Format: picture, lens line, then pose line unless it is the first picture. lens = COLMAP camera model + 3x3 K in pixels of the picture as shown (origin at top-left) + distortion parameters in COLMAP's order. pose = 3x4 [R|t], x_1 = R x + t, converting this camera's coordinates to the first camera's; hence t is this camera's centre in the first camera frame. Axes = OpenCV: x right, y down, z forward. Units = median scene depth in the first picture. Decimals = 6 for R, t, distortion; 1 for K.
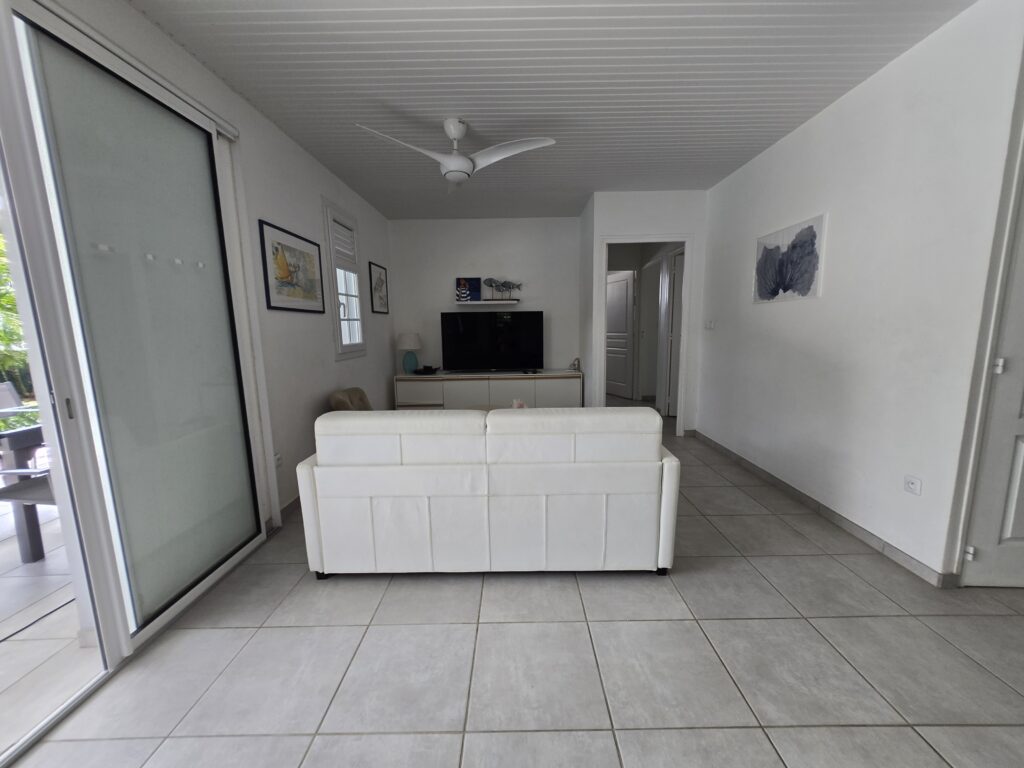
lens RADIAL K [[398.8, 0, 515.7], [0, 398.8, 386.6], [0, 0, 1]] dist [0.007540, -0.004648]
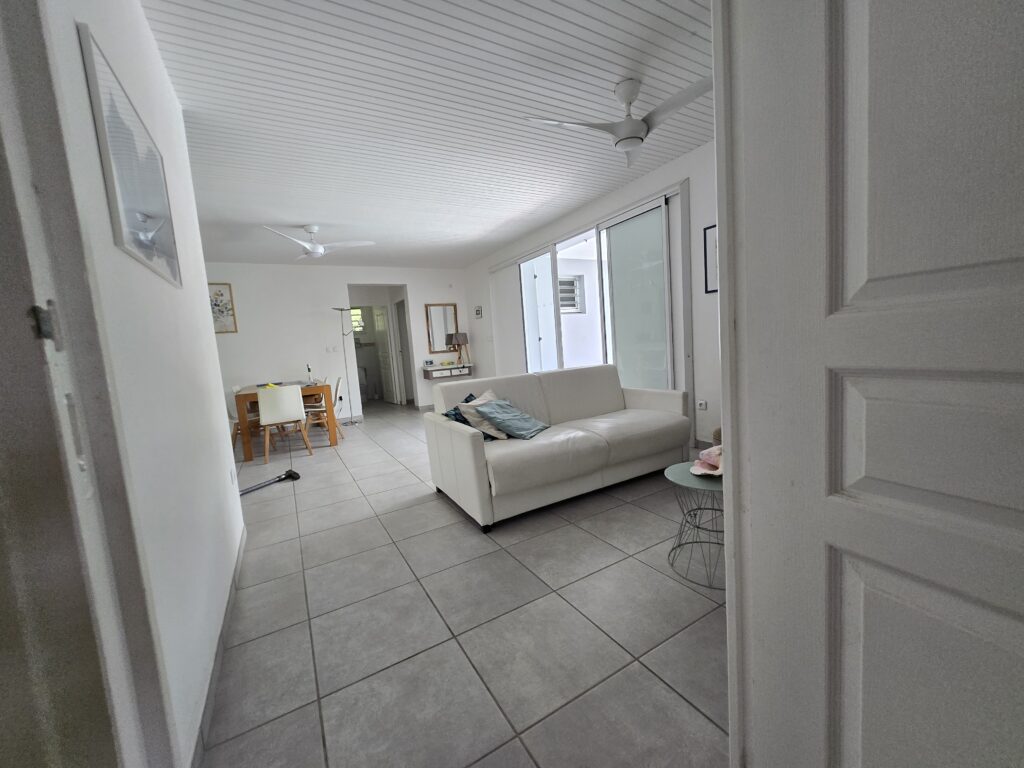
lens RADIAL K [[398.8, 0, 515.7], [0, 398.8, 386.6], [0, 0, 1]] dist [0.007540, -0.004648]
pose [[-0.854591, 0.138004, -0.500629, 0.345768], [0.014611, 0.970050, 0.242465, -0.119957], [0.519096, 0.199894, -0.831012, 0.982095]]
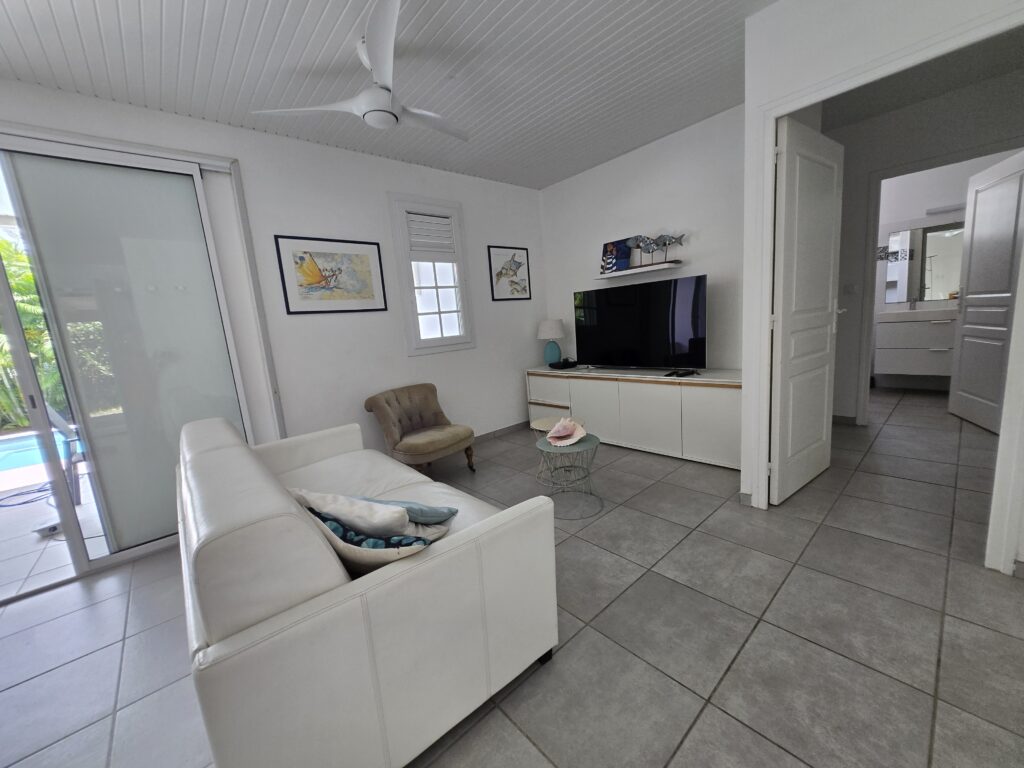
lens RADIAL K [[398.8, 0, 515.7], [0, 398.8, 386.6], [0, 0, 1]] dist [0.007540, -0.004648]
pose [[0.665758, 0.084042, -0.741420, 0.347781], [-0.040797, 0.996250, 0.076294, -0.054861], [0.745052, -0.020545, 0.666690, 0.382331]]
